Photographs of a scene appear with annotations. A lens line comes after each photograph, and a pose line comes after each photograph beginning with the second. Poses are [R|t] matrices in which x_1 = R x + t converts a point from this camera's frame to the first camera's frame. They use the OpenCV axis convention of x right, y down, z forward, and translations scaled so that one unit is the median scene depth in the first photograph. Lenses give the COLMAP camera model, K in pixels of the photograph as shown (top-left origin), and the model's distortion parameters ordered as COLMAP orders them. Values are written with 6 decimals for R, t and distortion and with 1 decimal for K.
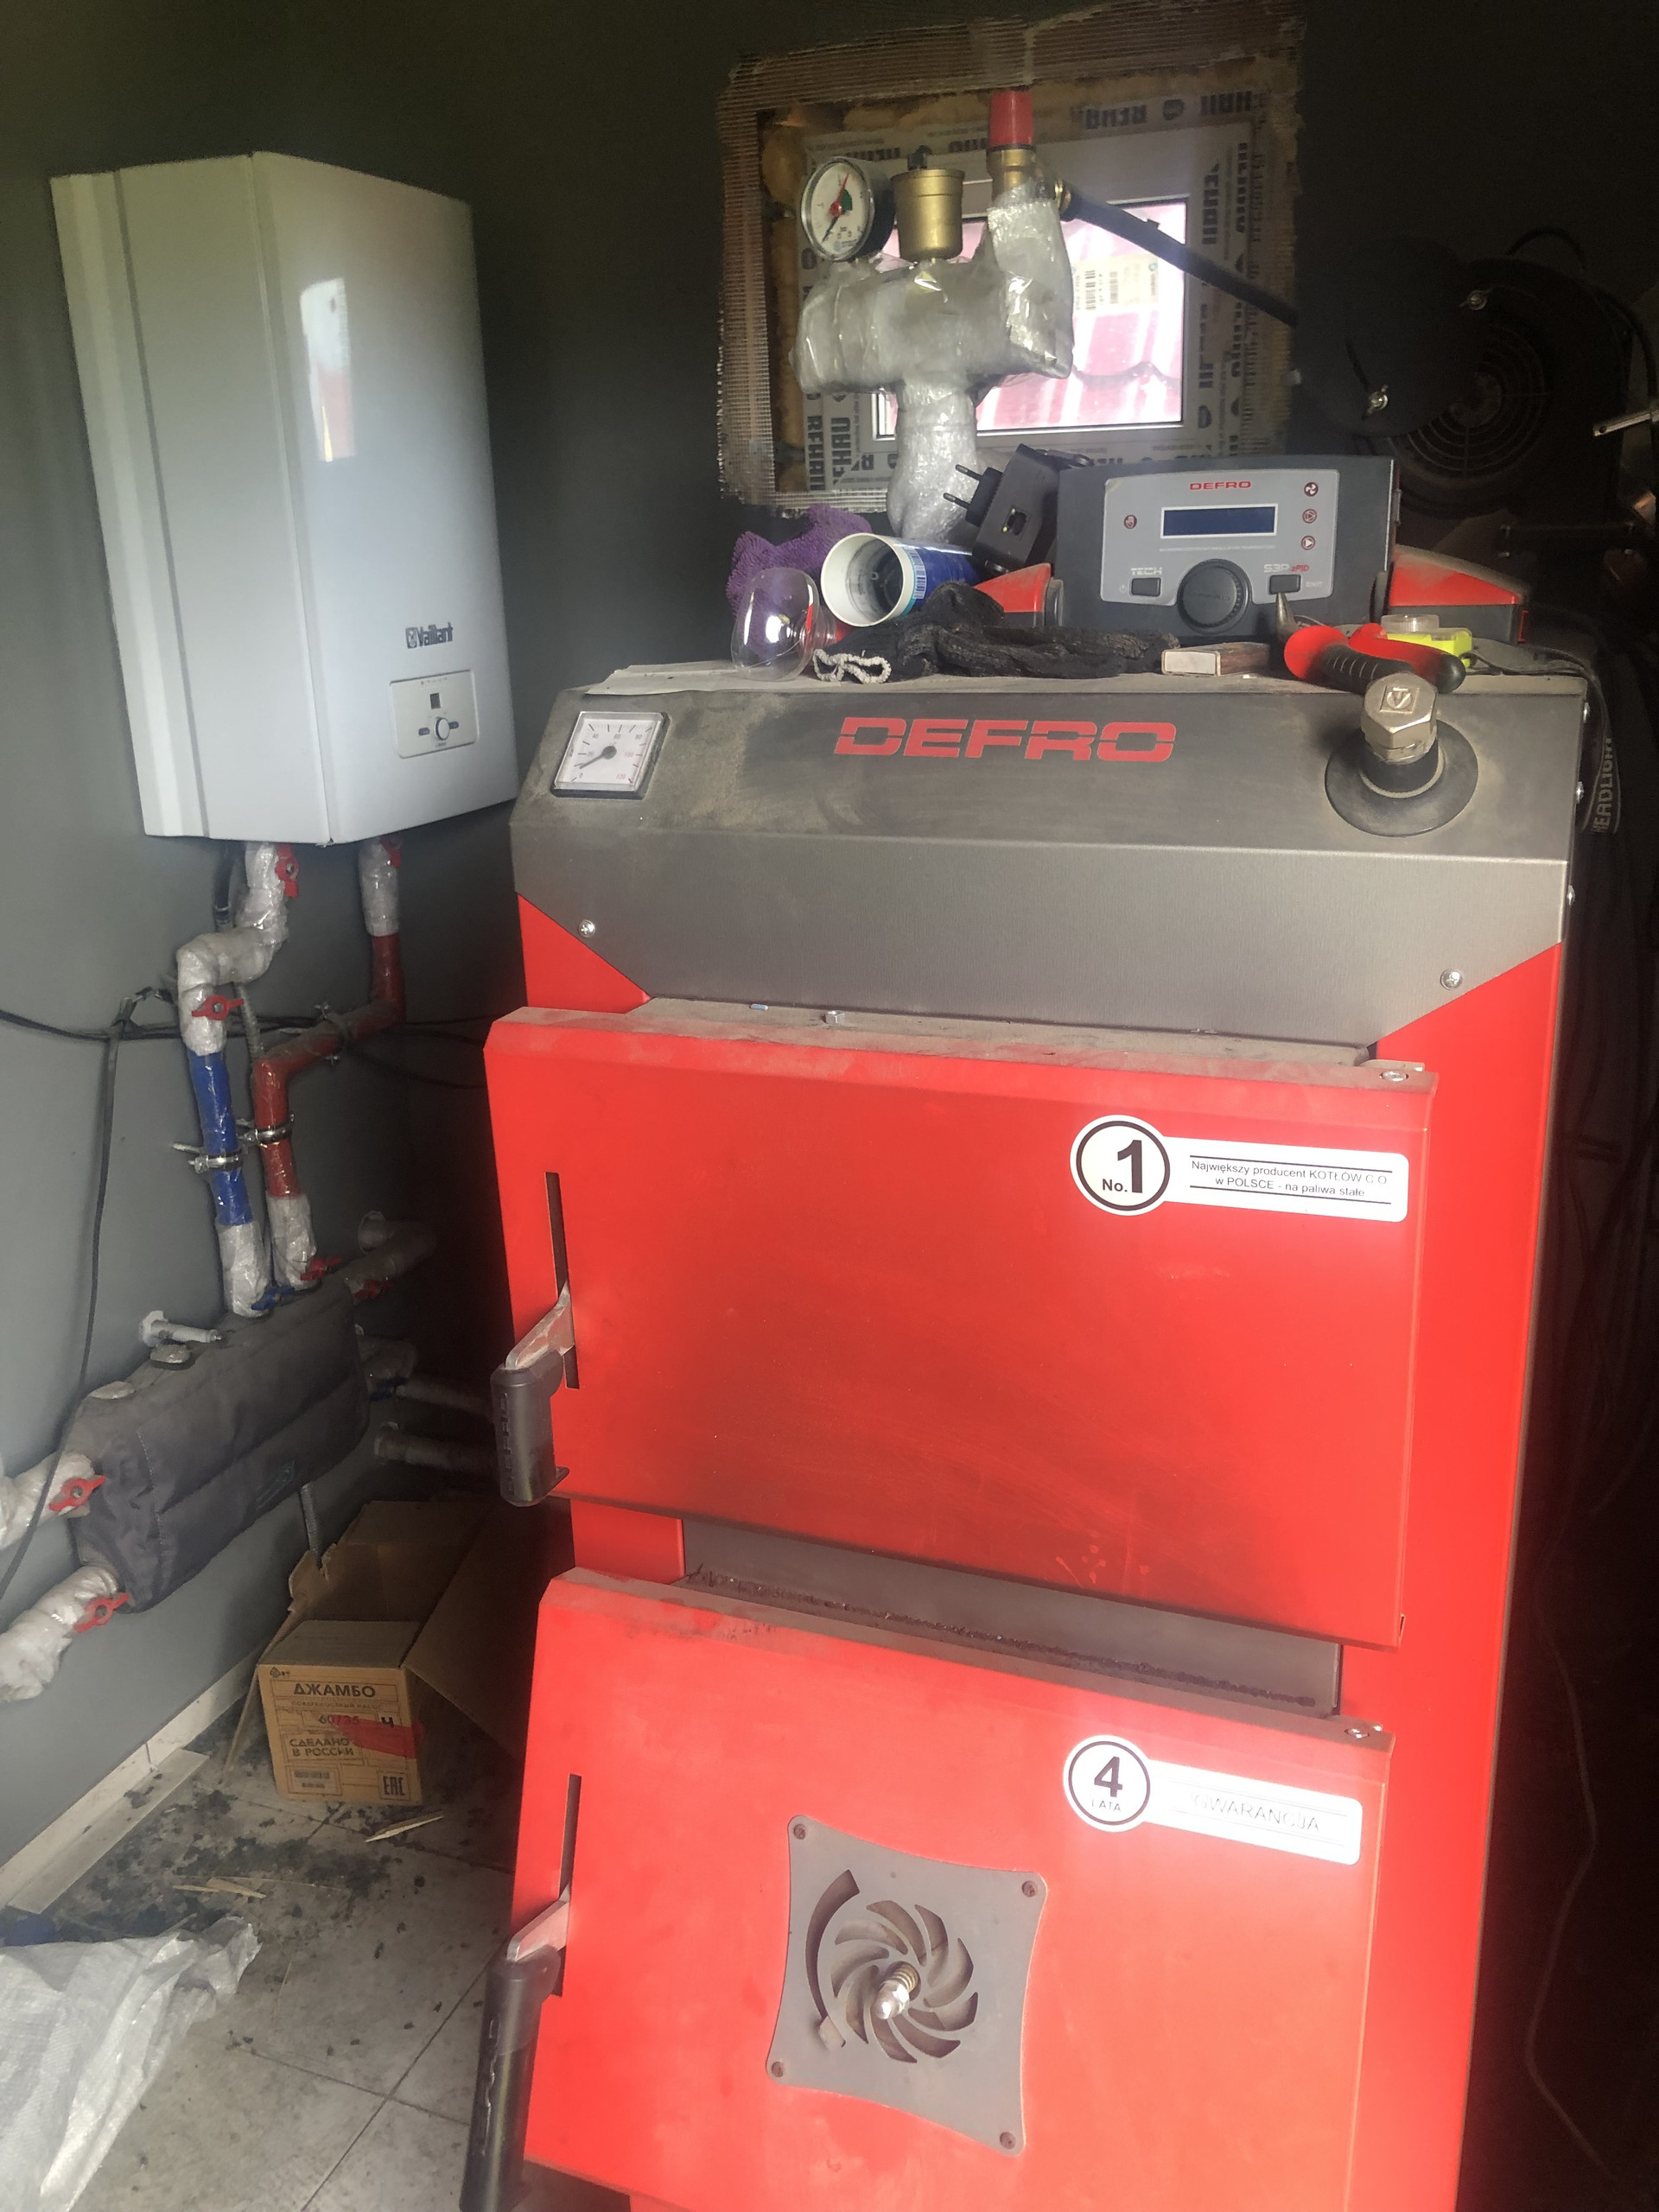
lens RADIAL K [[1806.1, 0, 831.4], [0, 1806.1, 1094.0], [0, 0, 1]] dist [0.048610, -0.065149]
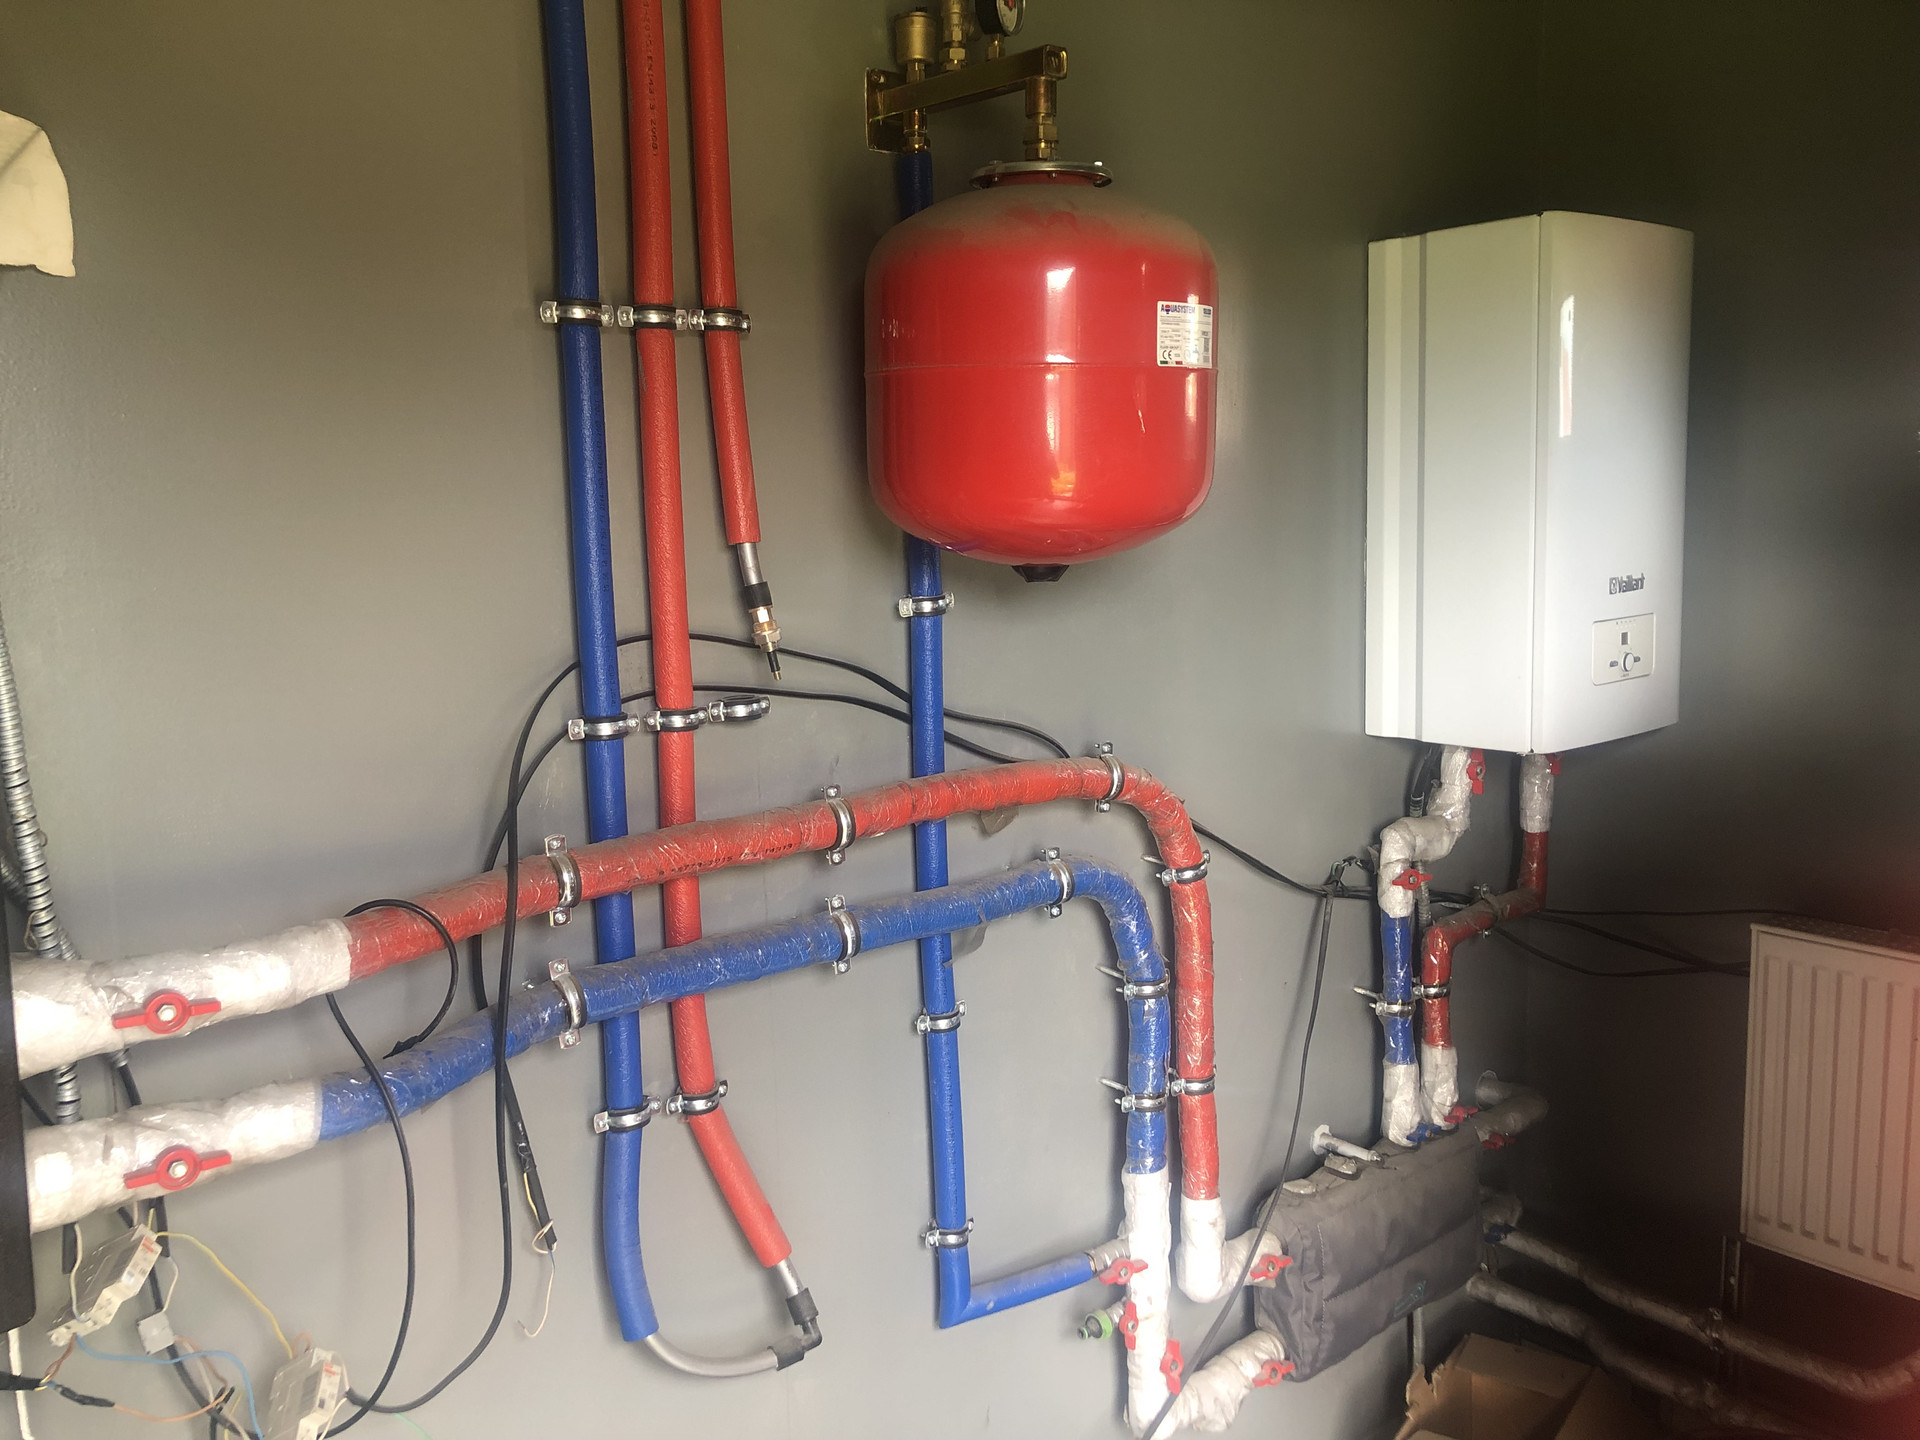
lens RADIAL K [[1567.7, 0, 948.8], [0, 1567.7, 709.4], [0, 0, 1]] dist [0.048610, -0.065149]
pose [[0.880129, 0.066529, -0.470050, -0.121899], [-0.137876, 0.983276, -0.118992, 0.007716], [0.454273, 0.169537, 0.874582, -0.073403]]
